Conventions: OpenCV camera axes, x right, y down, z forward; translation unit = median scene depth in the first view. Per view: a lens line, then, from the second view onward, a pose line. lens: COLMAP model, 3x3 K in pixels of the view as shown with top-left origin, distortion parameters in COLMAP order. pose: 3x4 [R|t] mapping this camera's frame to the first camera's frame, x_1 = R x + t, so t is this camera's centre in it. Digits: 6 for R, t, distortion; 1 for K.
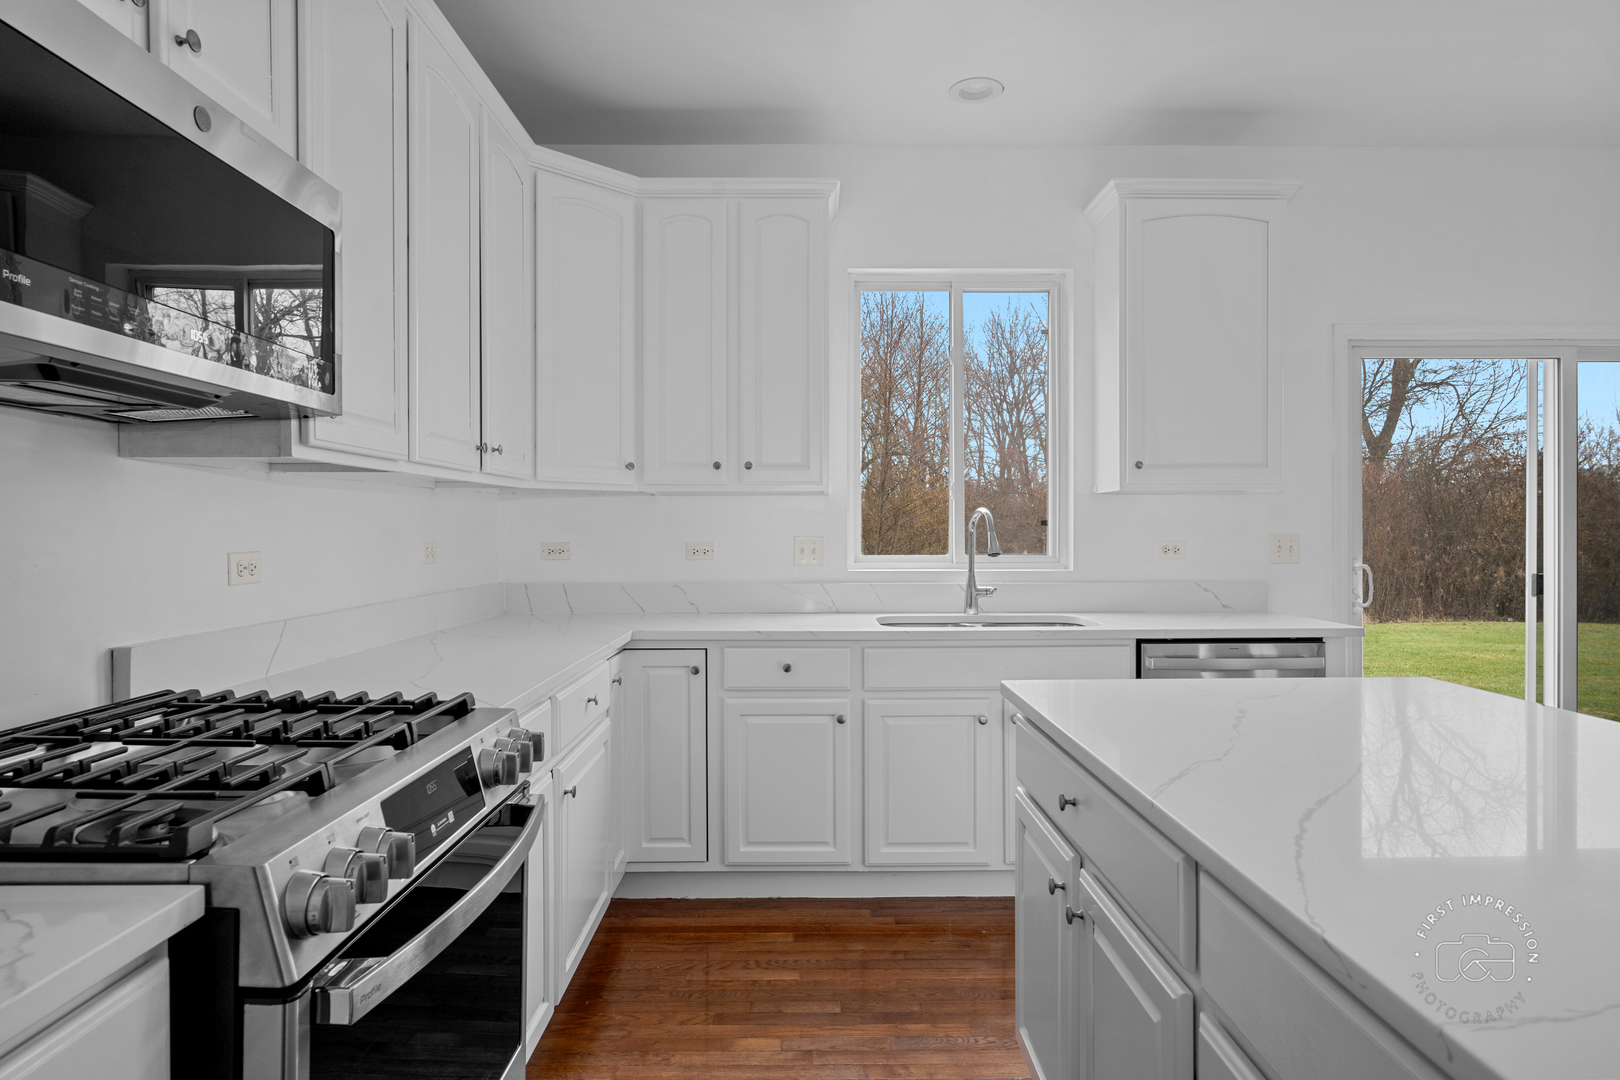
lens RADIAL K [[900.9, 0, 810.0], [0, 900.9, 540.0], [0, 0, 1]] dist [-0.000900, 0.000031]
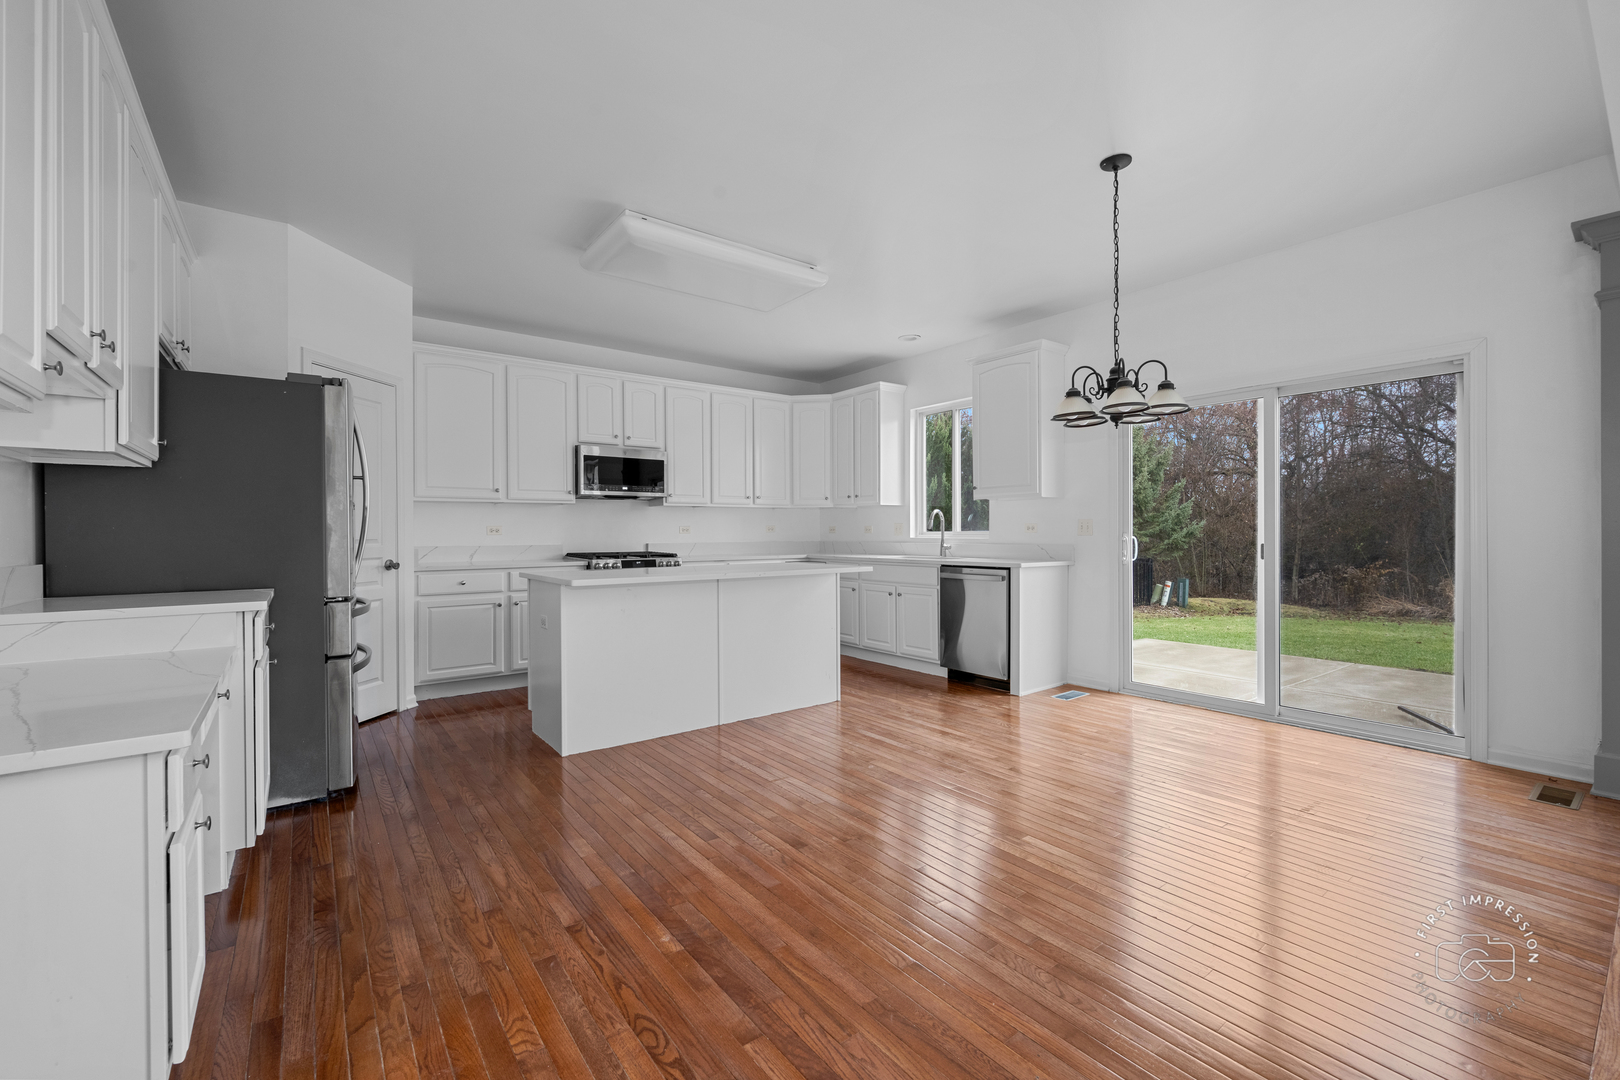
lens RADIAL K [[680.0, 0, 810.0], [0, 680.0, 540.0], [0, 0, 1]] dist [-0.000316, -0.000034]
pose [[0.602787, 0.008848, -0.797853, 1.403875], [-0.007701, 0.999956, 0.005271, 0.034685], [0.797865, 0.002967, 0.602829, -0.299360]]
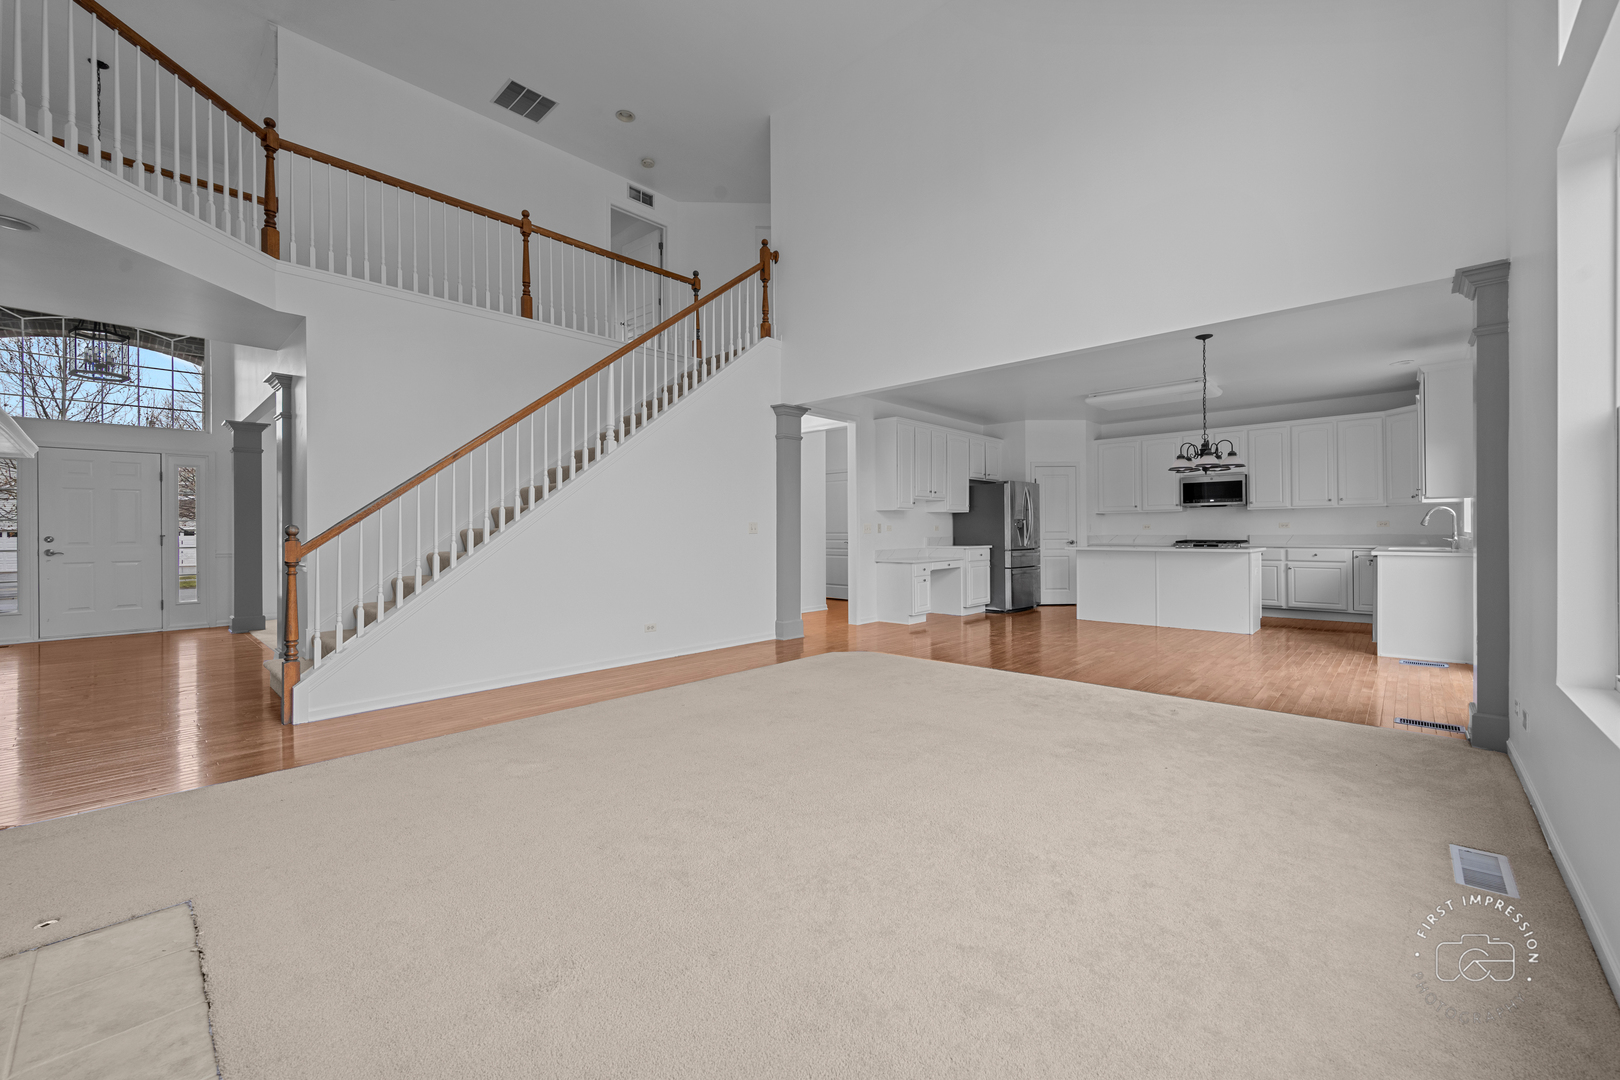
lens RADIAL K [[637.6, 0, 810.0], [0, 637.6, 540.0], [0, 0, 1]] dist [0.000027, -0.000001]
pose [[-0.684622, 0.020248, -0.728617, 2.807372], [0.004389, 0.999710, 0.023657, 0.010647], [0.728885, 0.012998, -0.684512, 0.948881]]
